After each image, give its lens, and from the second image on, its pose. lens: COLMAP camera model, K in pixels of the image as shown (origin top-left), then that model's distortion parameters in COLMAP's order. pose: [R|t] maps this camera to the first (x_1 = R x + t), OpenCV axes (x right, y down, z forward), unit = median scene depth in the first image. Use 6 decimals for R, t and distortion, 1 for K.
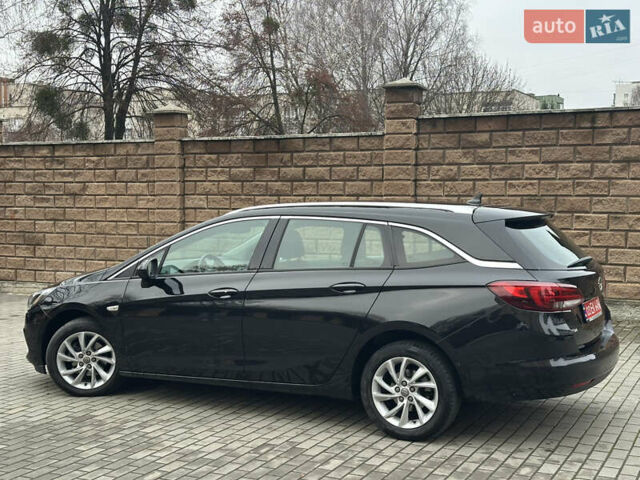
lens RADIAL K [[884.2, 0, 320.0], [0, 884.2, 240.0], [0, 0, 1]] dist [0.156848, -0.224466]
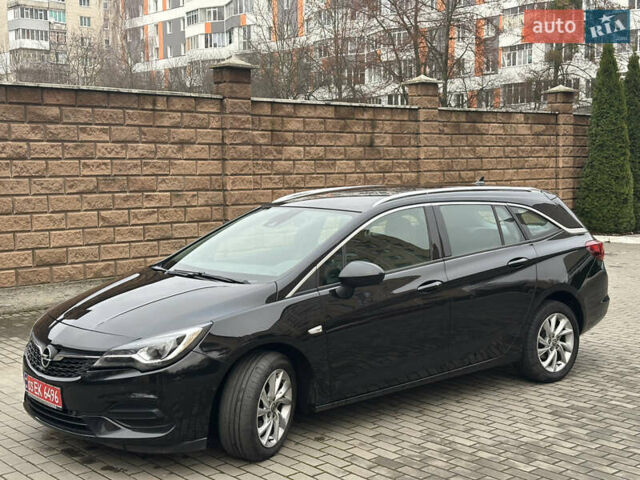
lens RADIAL K [[876.7, 0, 320.0], [0, 876.7, 240.0], [0, 0, 1]] dist [0.164416, -0.130700]
pose [[0.392739, -0.086822, 0.915543, -0.582175], [0.055878, 0.995947, 0.070477, -0.036341], [-0.917951, 0.023480, 0.395998, 0.421731]]
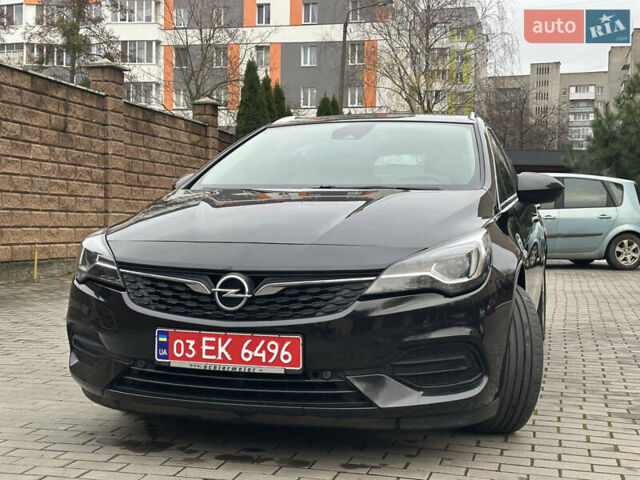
lens RADIAL K [[884.2, 0, 320.0], [0, 884.2, 240.0], [0, 0, 1]] dist [0.156848, -0.224466]
pose [[-0.198082, -0.026157, 0.979836, -0.487395], [0.032768, 0.998908, 0.033290, 0.026309], [-0.979638, 0.038702, -0.197008, 0.773070]]
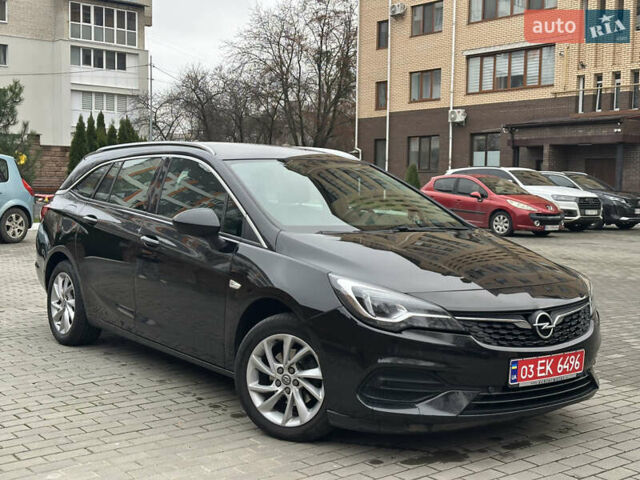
lens RADIAL K [[884.2, 0, 320.0], [0, 884.2, 240.0], [0, 0, 1]] dist [0.156848, -0.224466]
pose [[-0.906591, -0.044339, 0.419675, -0.281200], [0.002356, 0.993918, 0.110096, -0.027798], [-0.422004, 0.100801, -0.900973, 1.129186]]
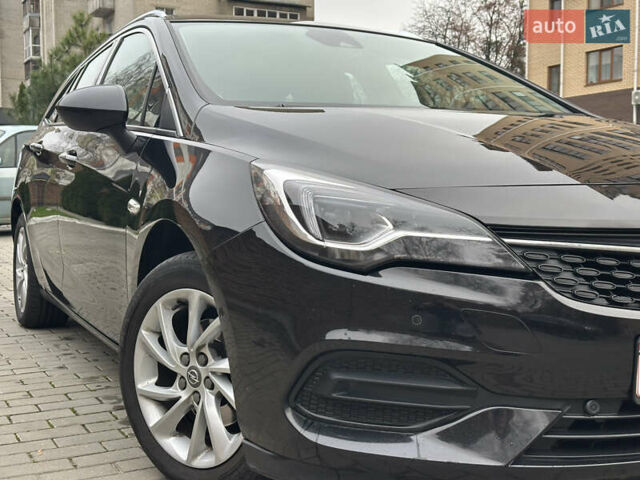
lens RADIAL K [[883.7, 0, 316.6], [0, 883.7, 251.6], [0, 0, 1]] dist [0.133777, -0.144687]
pose [[-0.803892, -0.040488, 0.593395, -0.247587], [0.030822, 0.993504, 0.109543, 0.027779], [-0.593976, 0.106351, -0.797422, 0.927338]]
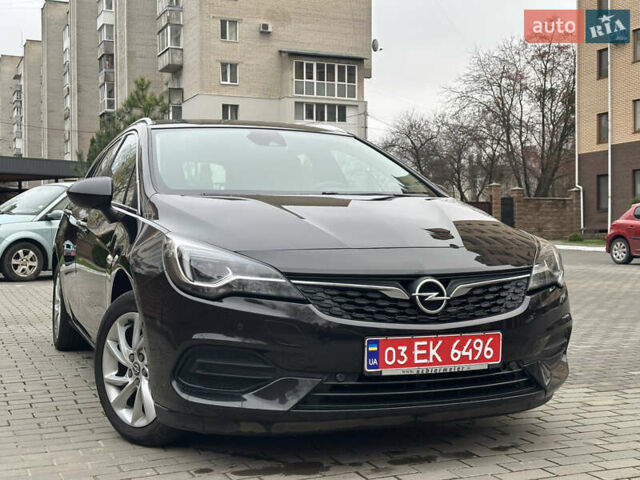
lens RADIAL K [[884.2, 0, 320.0], [0, 884.2, 240.0], [0, 0, 1]] dist [0.156848, -0.224466]
pose [[-0.758439, -0.001799, 0.651741, -0.367463], [0.036531, 0.998307, 0.045266, 0.019100], [-0.650719, 0.058140, -0.757089, 0.983559]]
